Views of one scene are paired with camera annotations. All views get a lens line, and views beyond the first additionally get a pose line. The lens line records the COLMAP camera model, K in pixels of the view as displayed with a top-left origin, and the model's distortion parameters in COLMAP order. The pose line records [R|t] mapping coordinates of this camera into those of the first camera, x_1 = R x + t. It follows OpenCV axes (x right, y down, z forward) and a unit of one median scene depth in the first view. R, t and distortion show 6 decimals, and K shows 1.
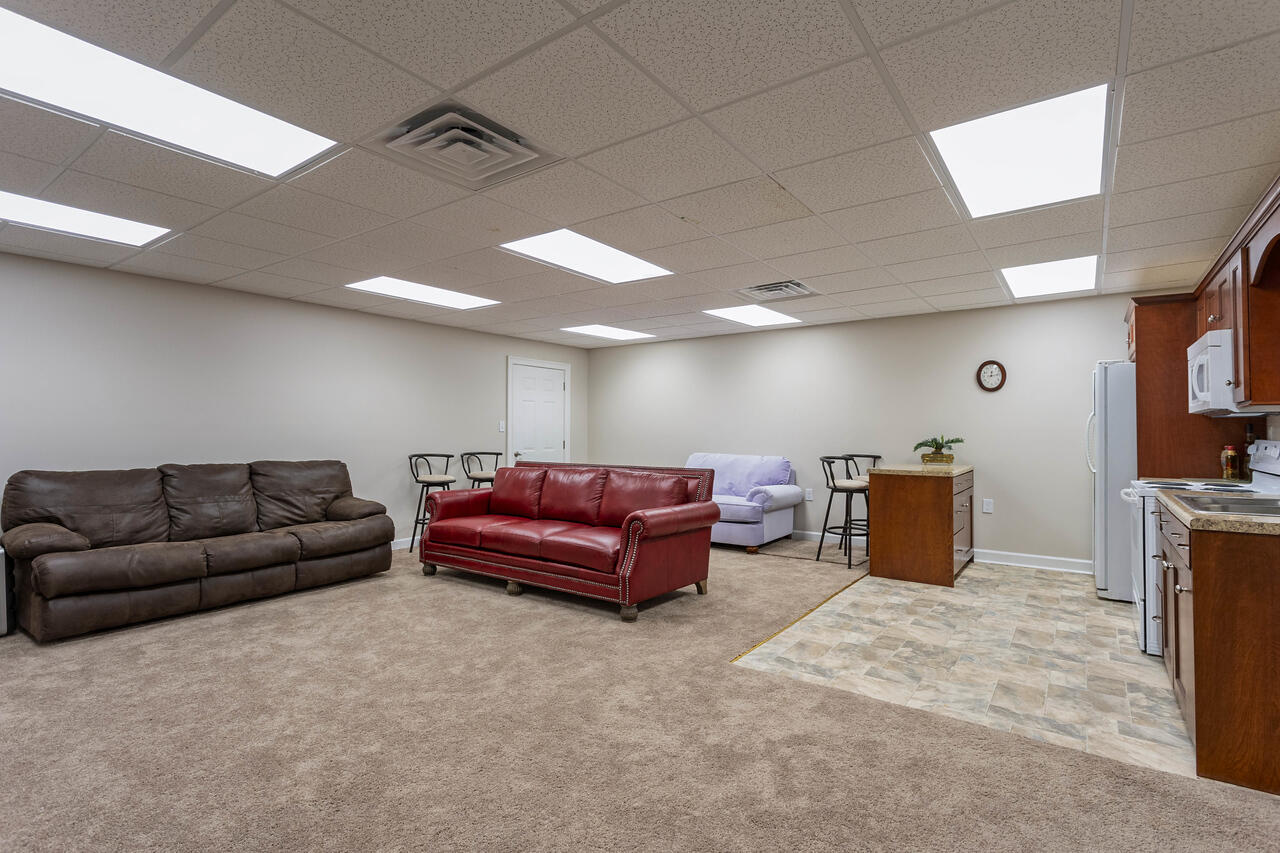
lens RADIAL K [[607.7, 0, 632.3], [0, 607.7, 424.3], [0, 0, 1]] dist [0.002480, 0.002811]
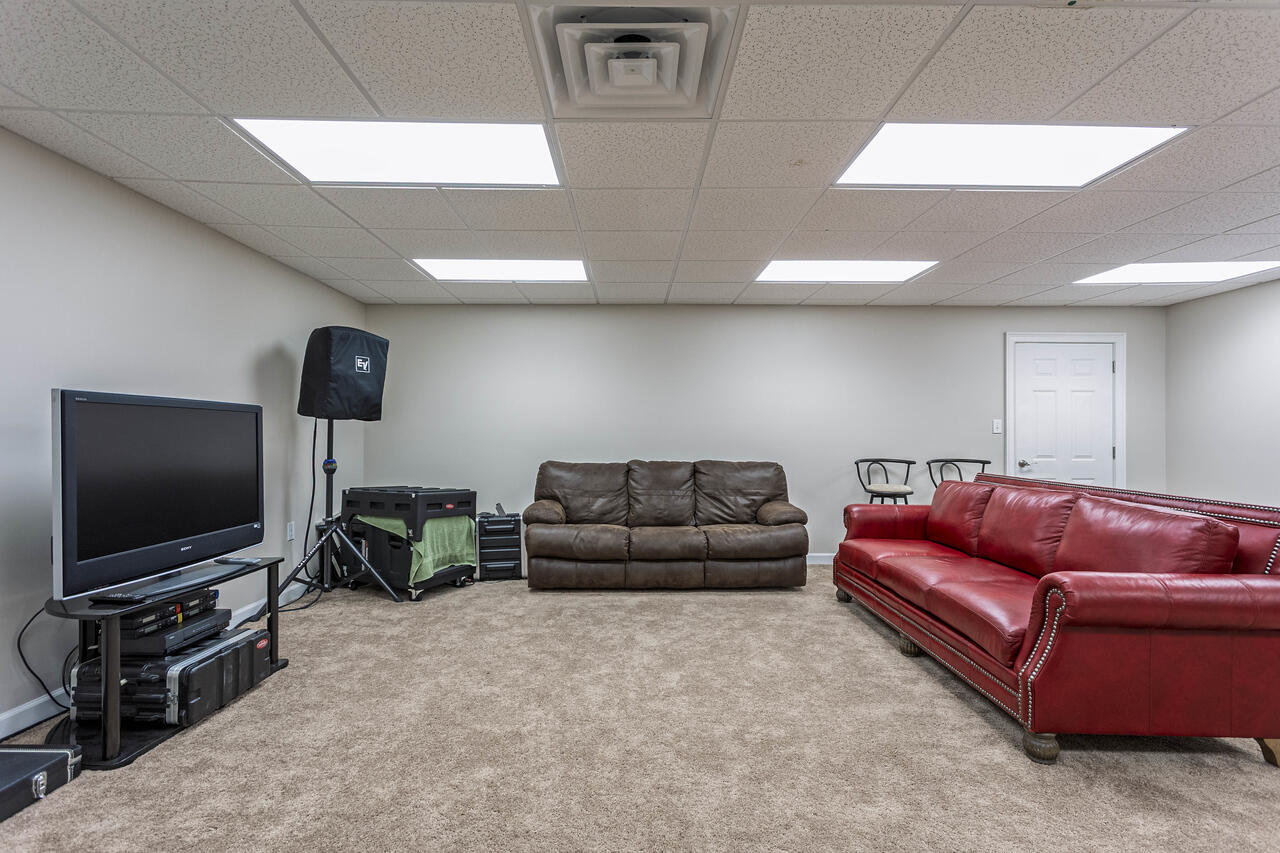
lens RADIAL K [[607.7, 0, 641.2], [0, 607.7, 433.5], [0, 0, 1]] dist [0.002480, 0.002811]
pose [[0.609442, 0.001340, -0.792829, 0.193711], [0.007828, 0.999940, 0.007707, 0.004752], [0.792792, -0.010904, 0.609395, 0.299568]]
